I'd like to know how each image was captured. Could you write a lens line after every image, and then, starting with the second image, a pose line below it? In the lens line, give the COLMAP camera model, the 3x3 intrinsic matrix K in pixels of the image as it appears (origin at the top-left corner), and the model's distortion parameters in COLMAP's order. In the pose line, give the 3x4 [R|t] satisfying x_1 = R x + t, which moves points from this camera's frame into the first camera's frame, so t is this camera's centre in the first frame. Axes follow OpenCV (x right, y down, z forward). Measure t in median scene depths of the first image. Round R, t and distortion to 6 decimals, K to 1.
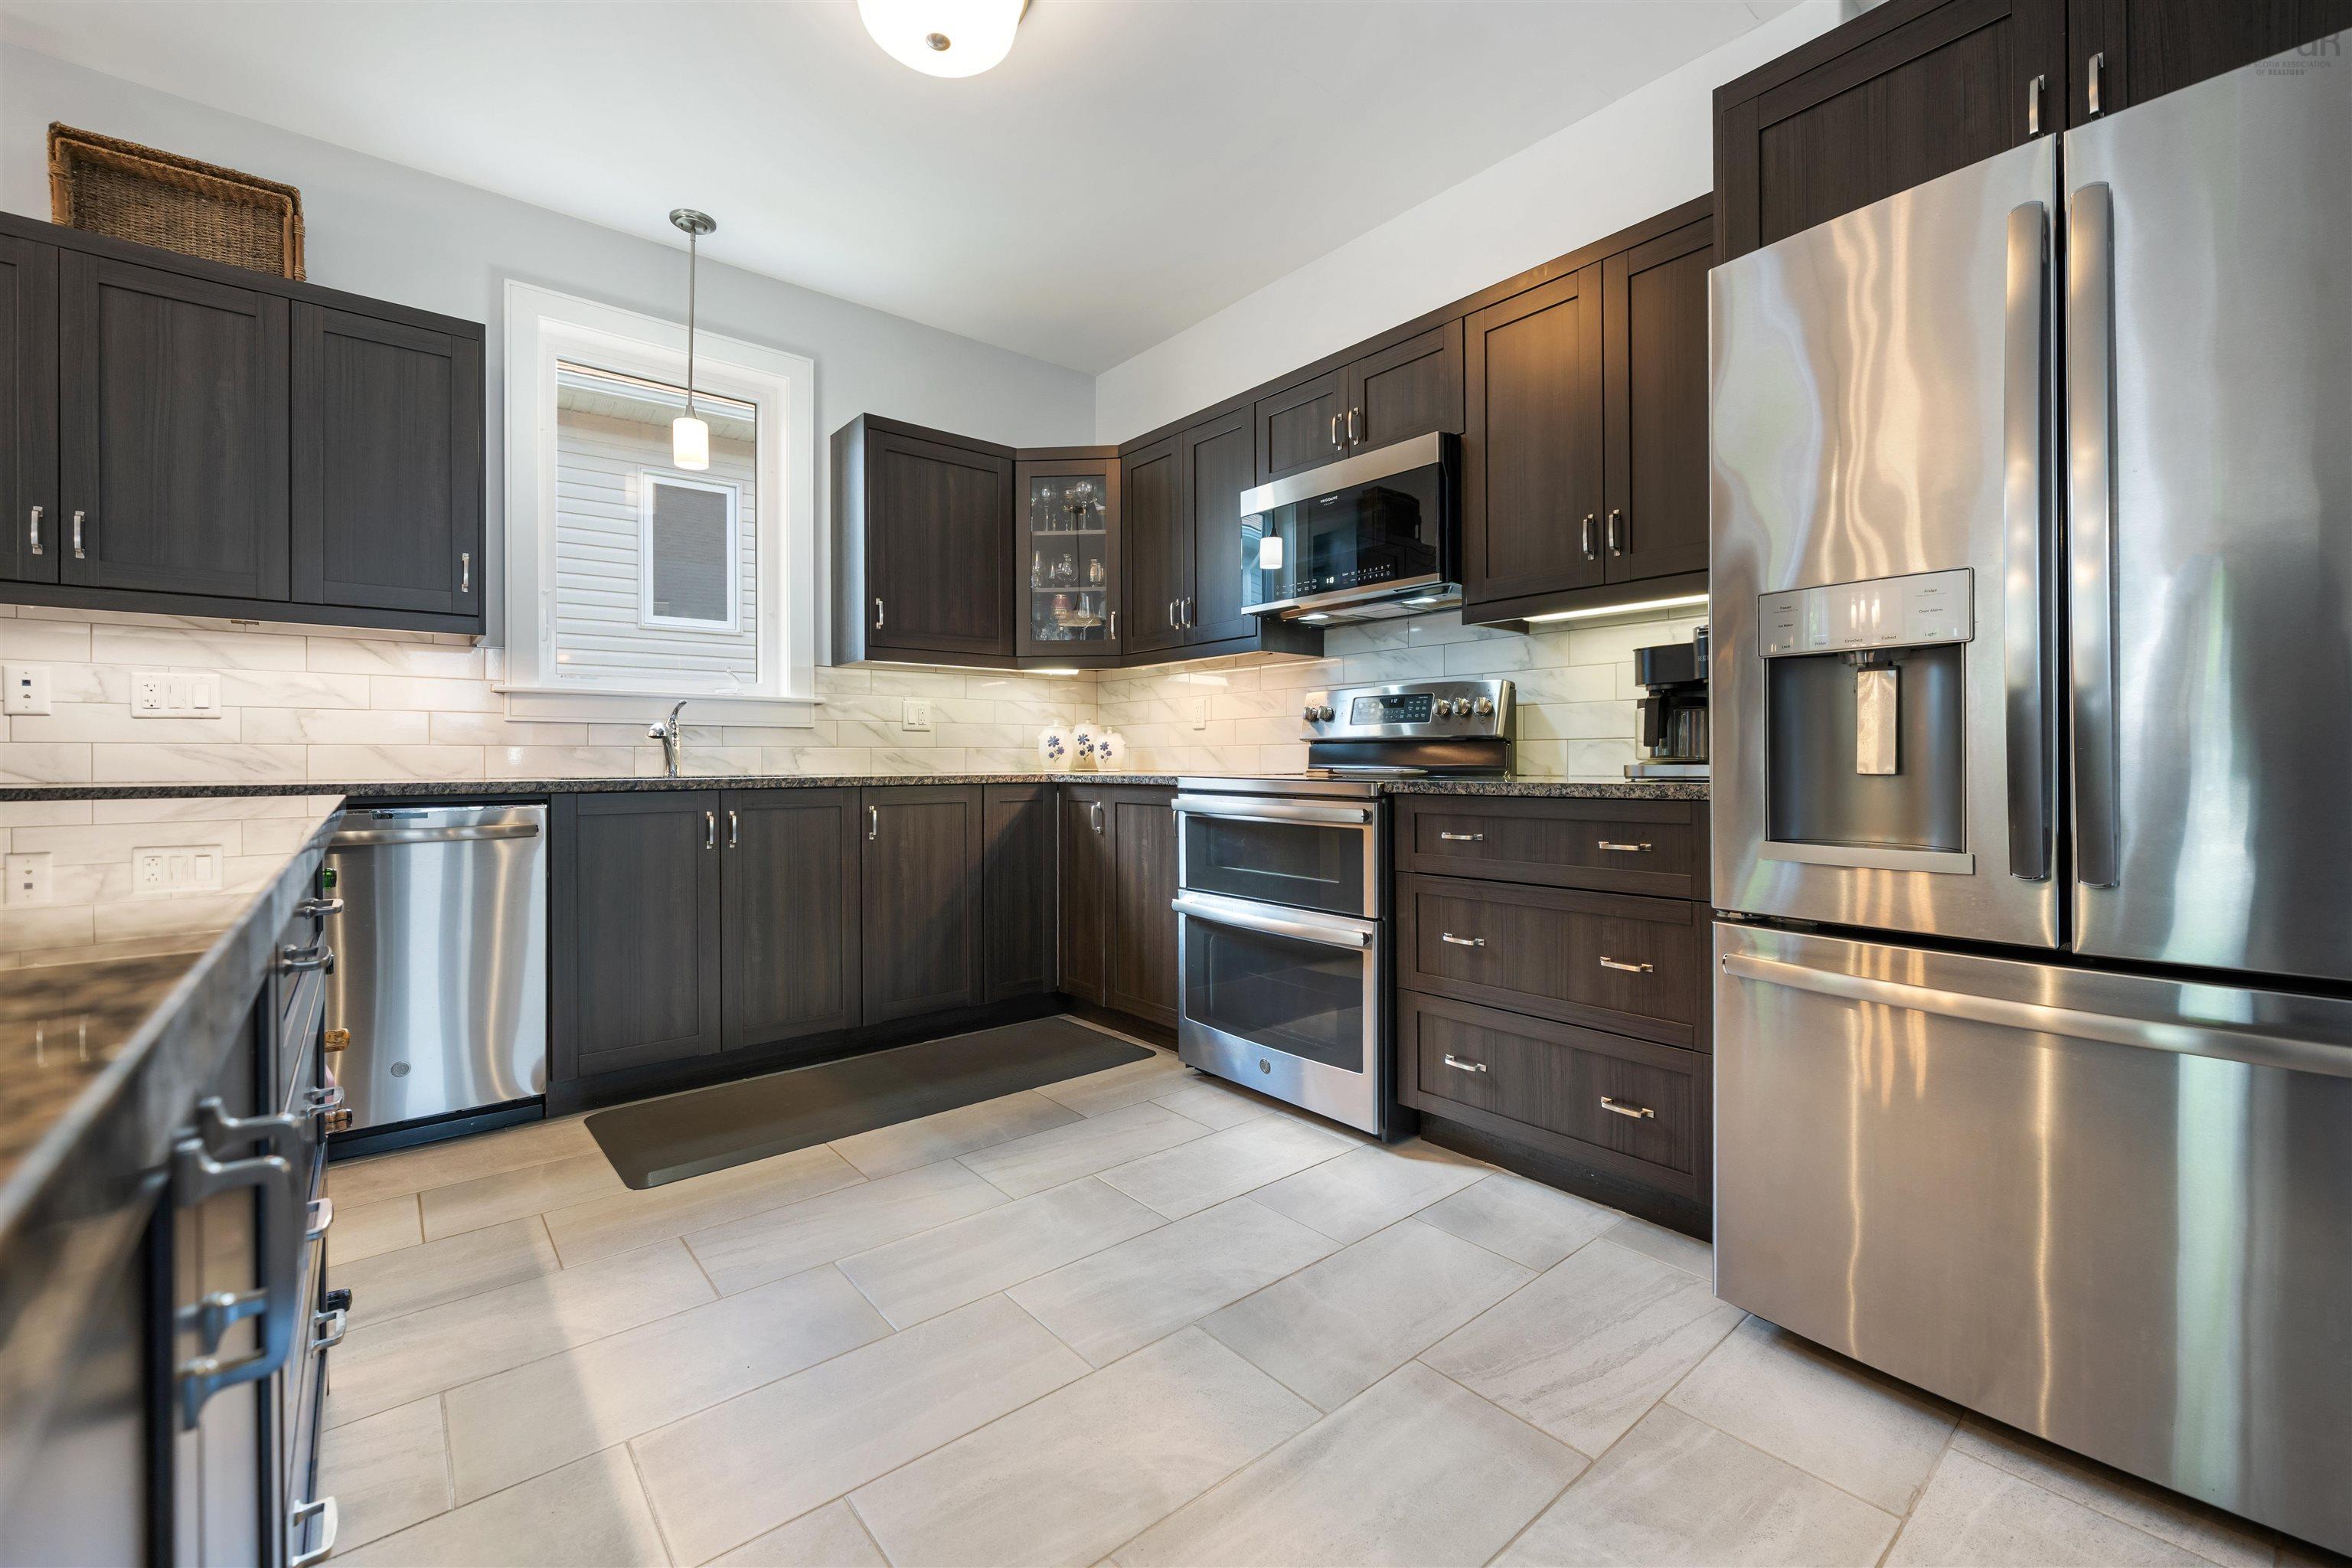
lens RADIAL K [[965.1, 0, 1179.8], [0, 965.1, 761.3], [0, 0, 1]] dist [0.001460, 0.000562]
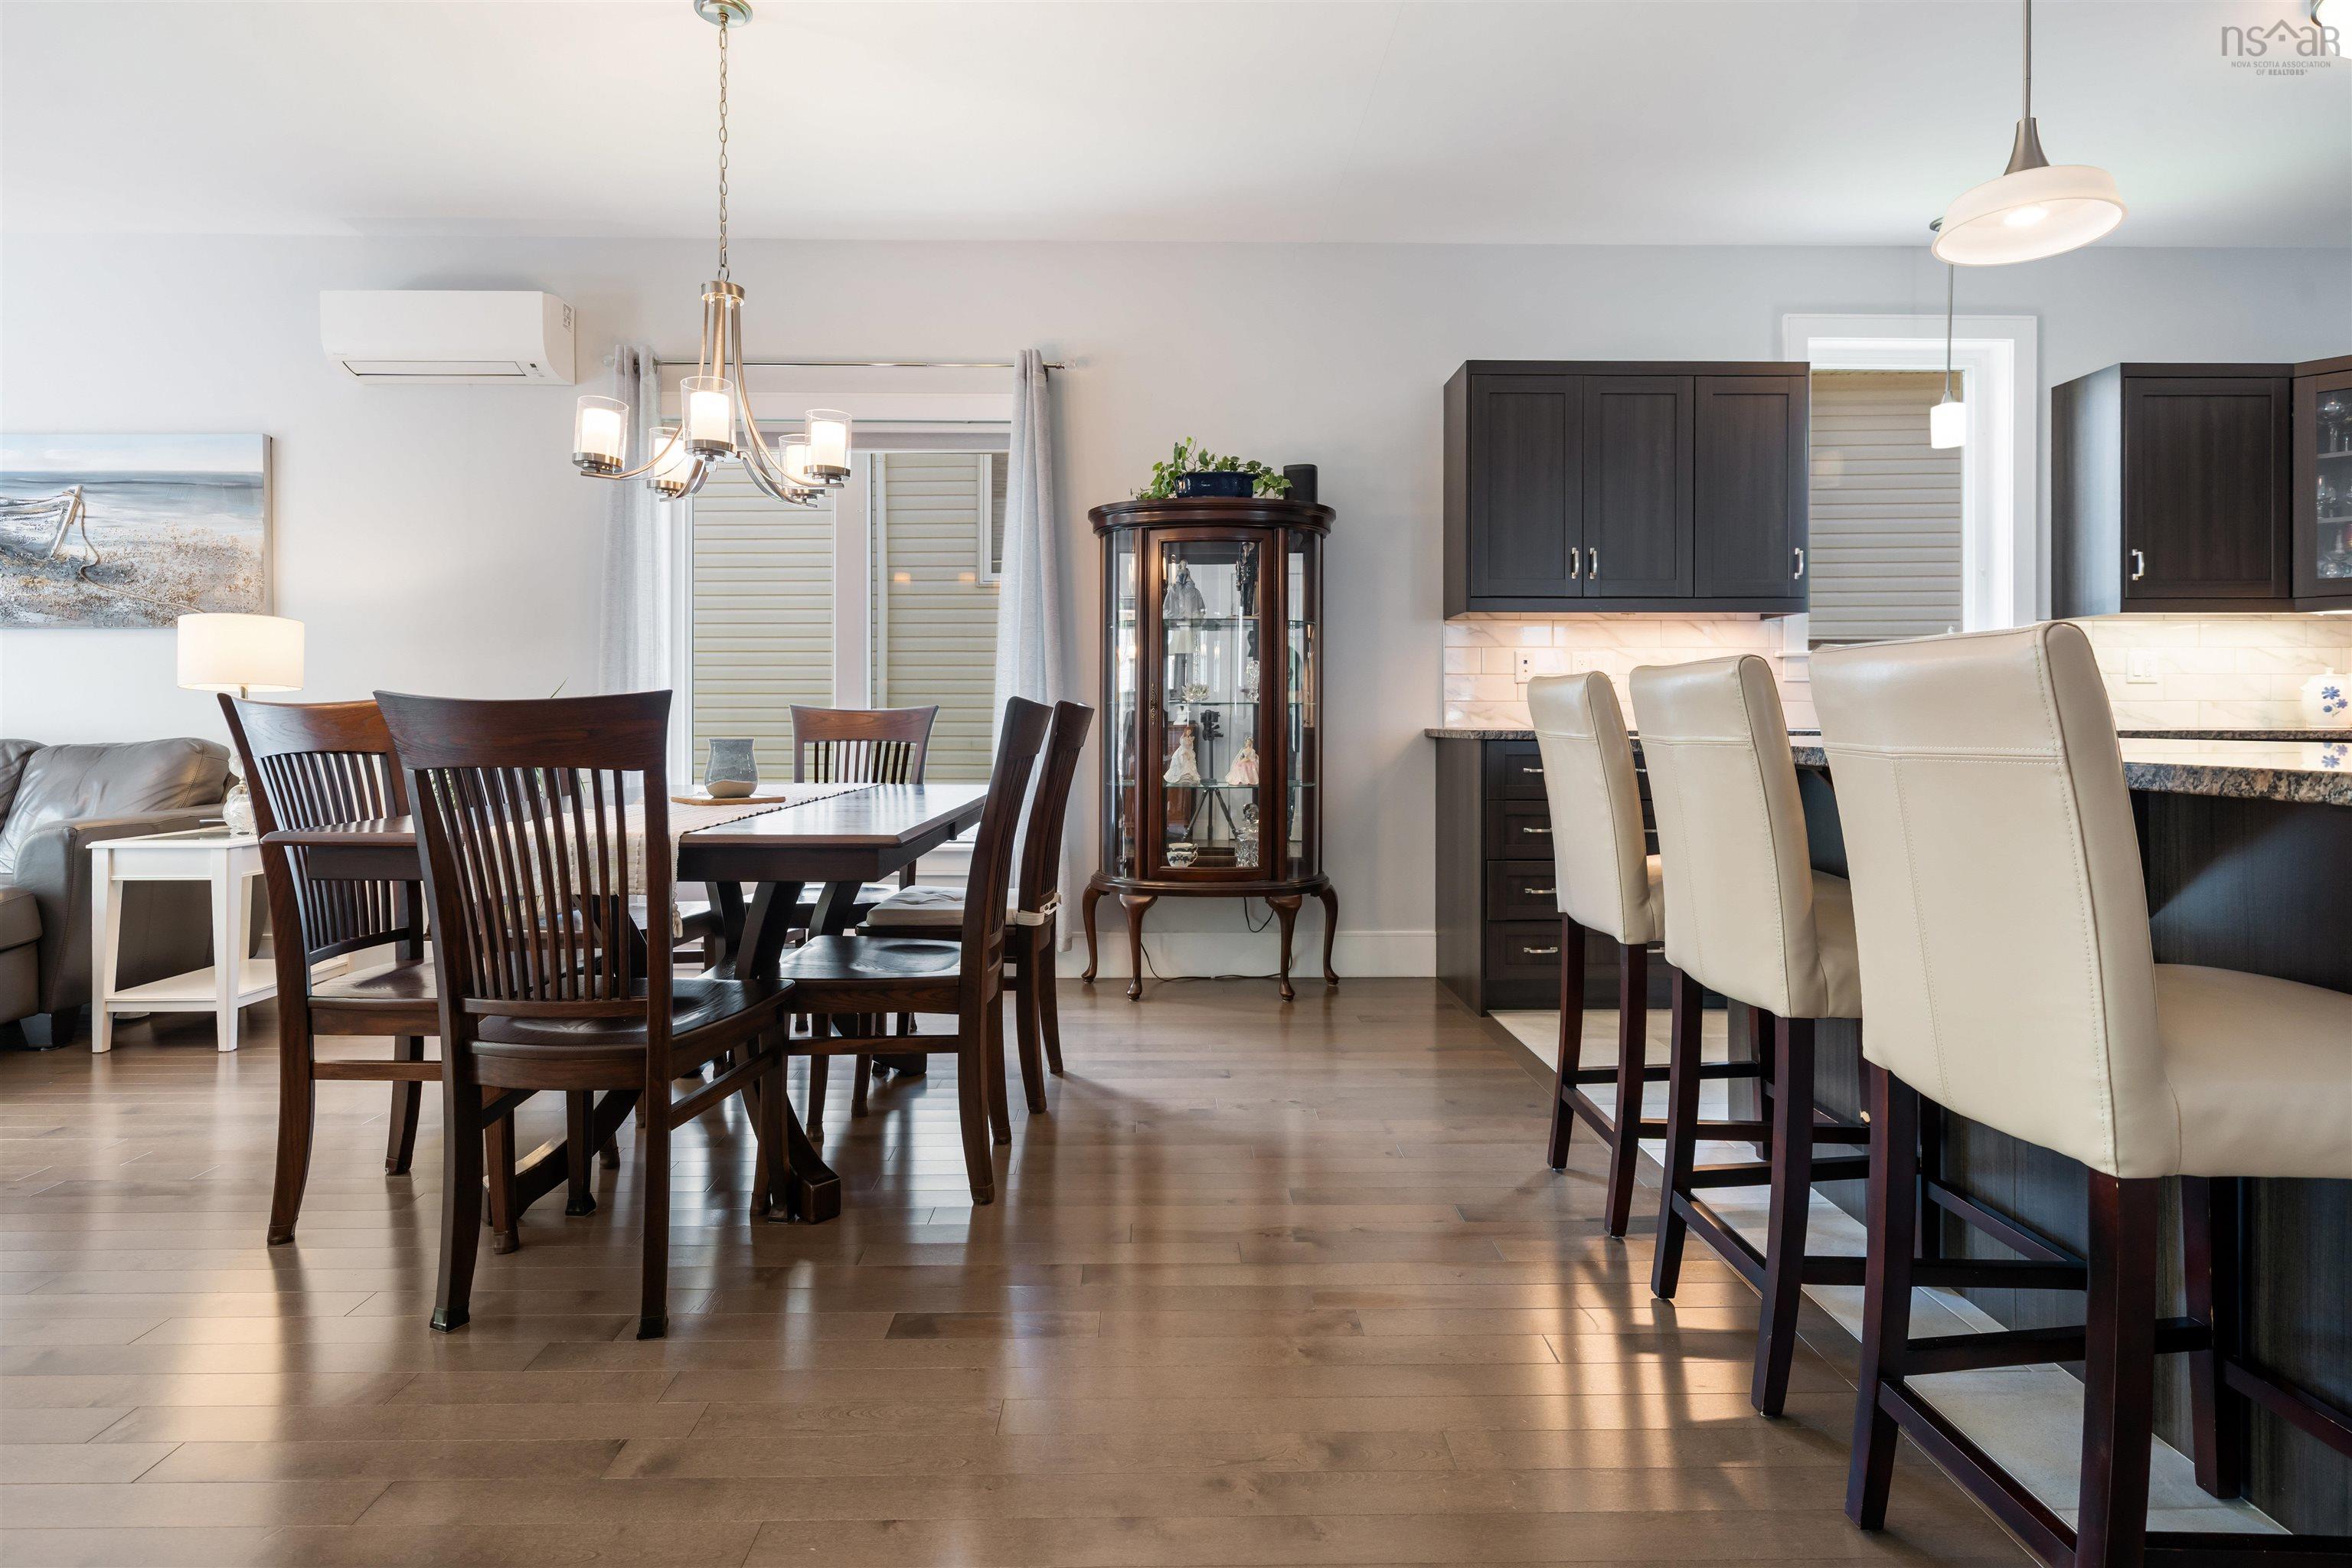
lens RADIAL K [[1192.2, 0, 1183.5], [0, 1192.2, 718.0], [0, 0, 1]] dist [0.006193, -0.000319]
pose [[0.780797, 0.003565, -0.624774, -0.374651], [-0.003175, 0.999993, 0.001738, 0.004328], [0.624776, 0.000627, 0.780804, -0.671925]]
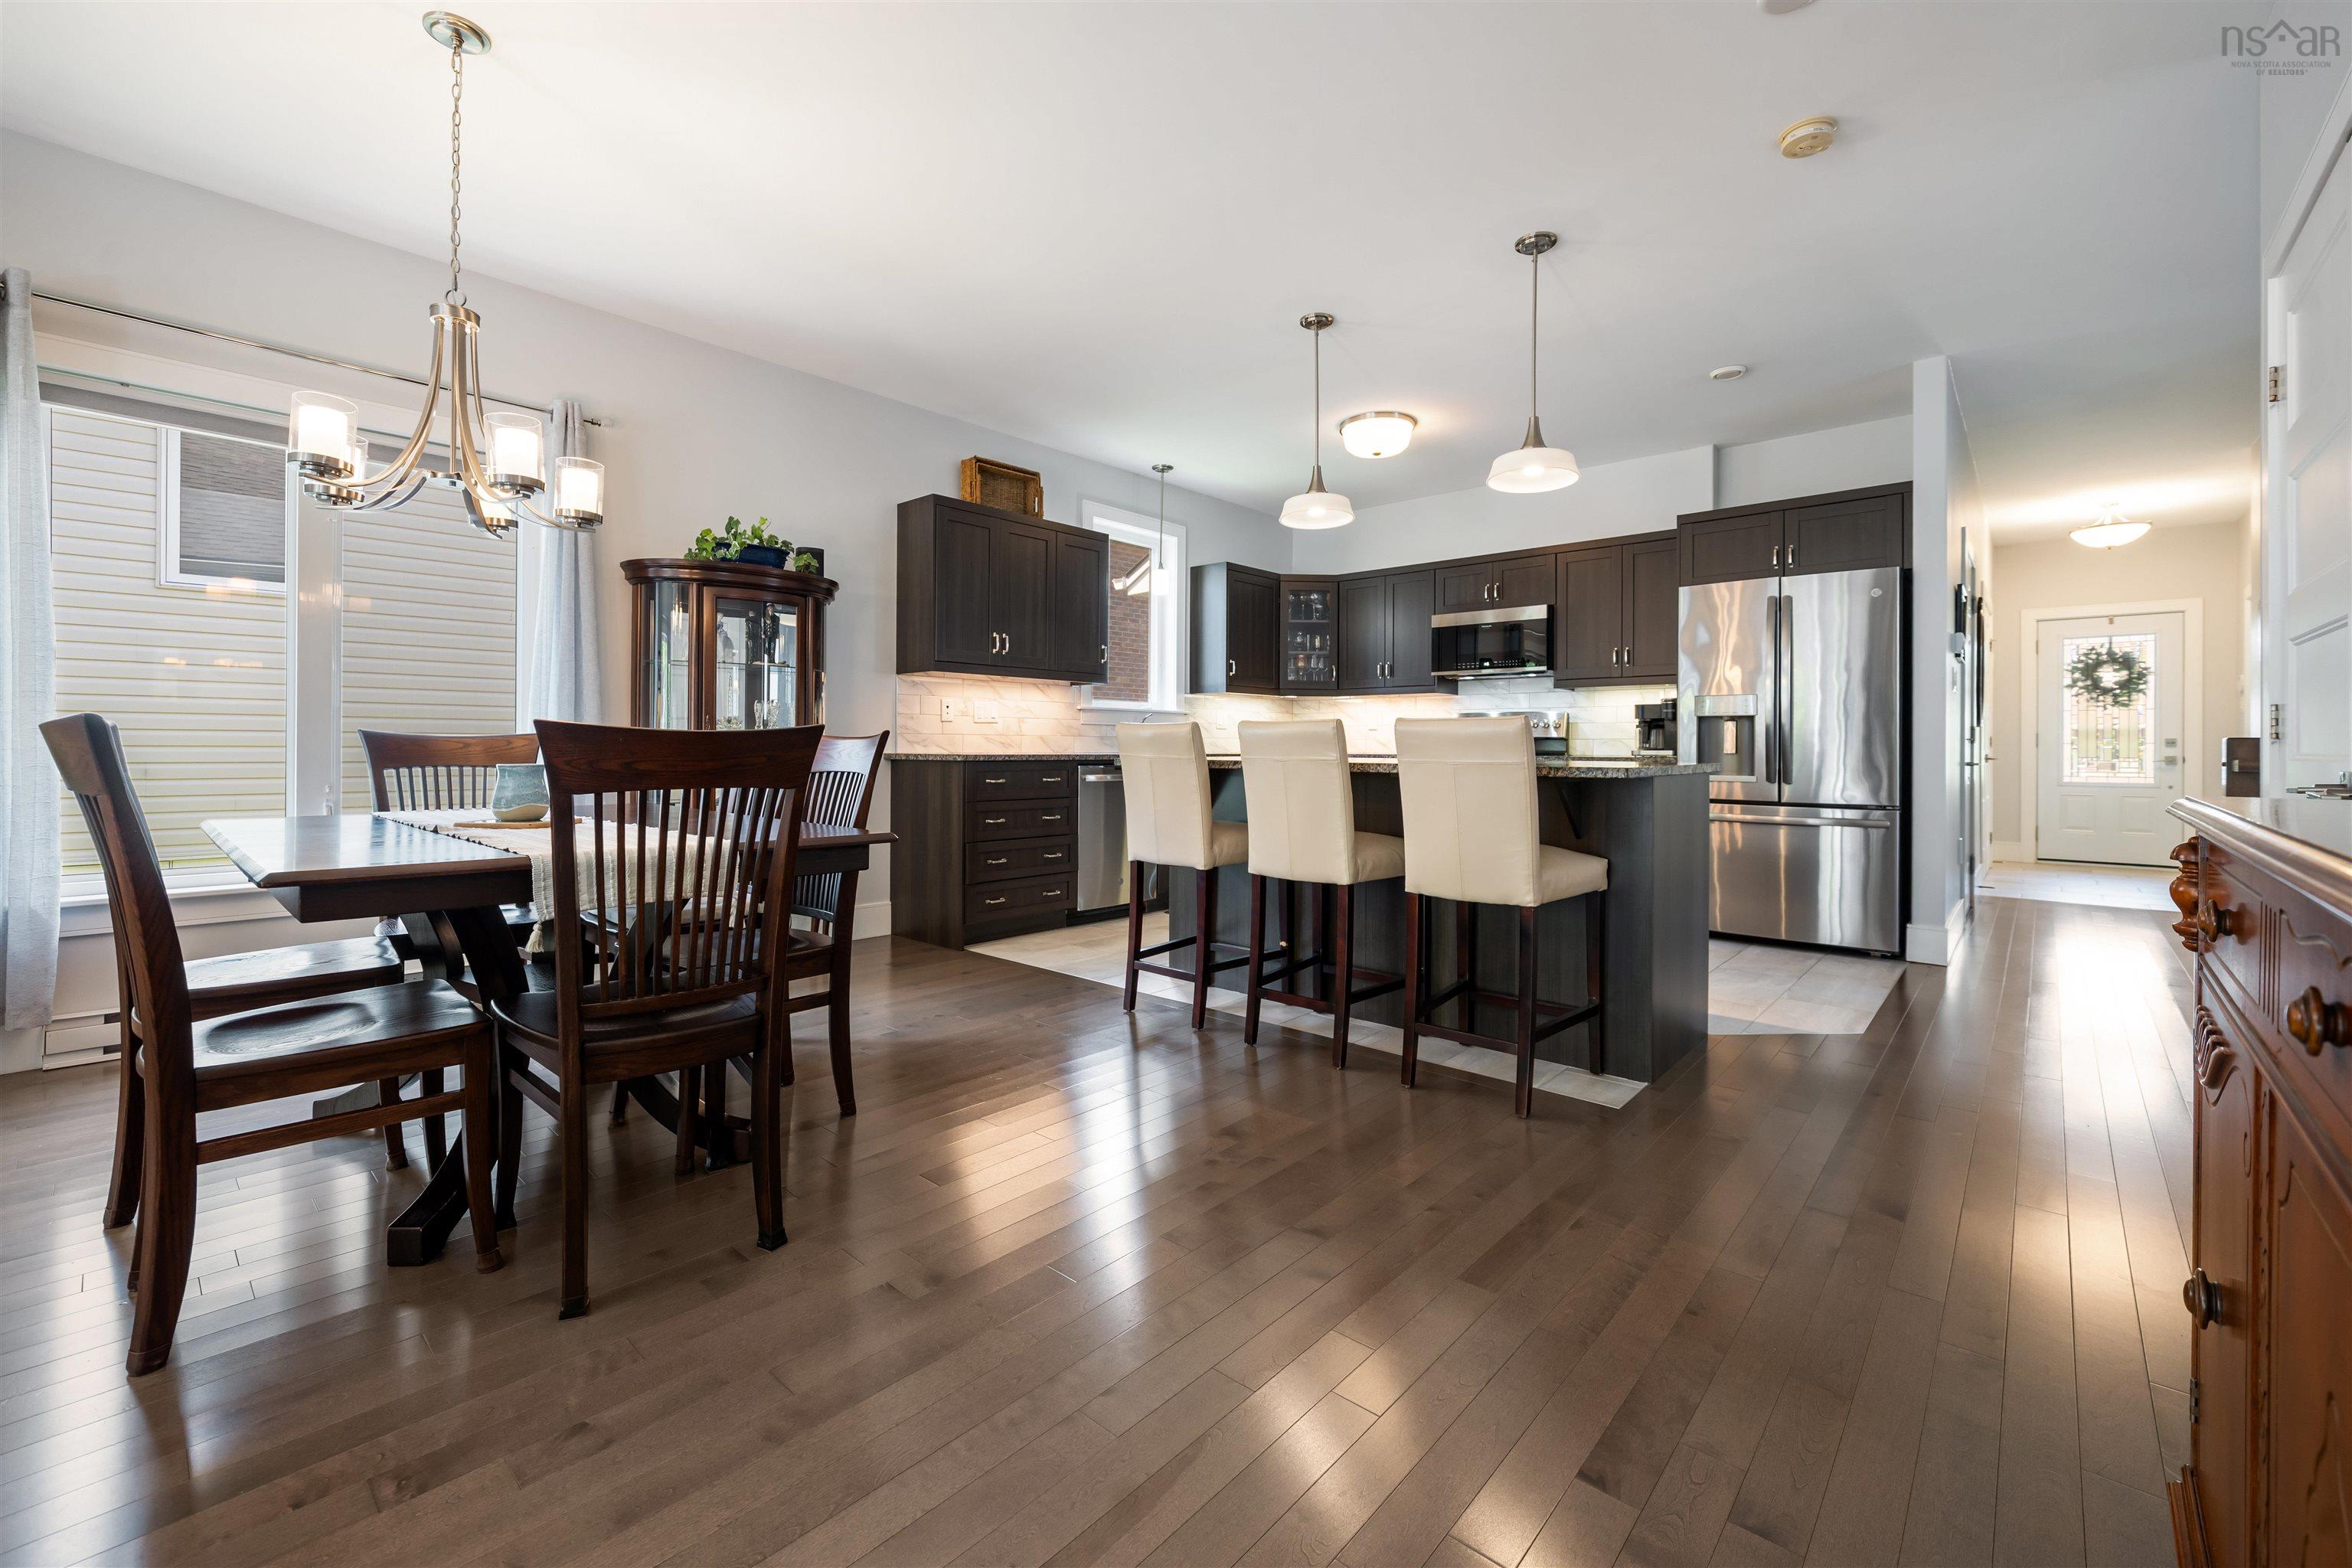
lens RADIAL K [[953.1, 0, 1168.4], [0, 953.1, 753.5], [0, 0, 1]] dist [-0.000102, 0.000049]
pose [[0.990731, 0.007734, 0.135619, -0.836820], [-0.008640, 0.999944, 0.006093, 0.005408], [-0.135565, -0.007208, 0.990742, -1.014187]]
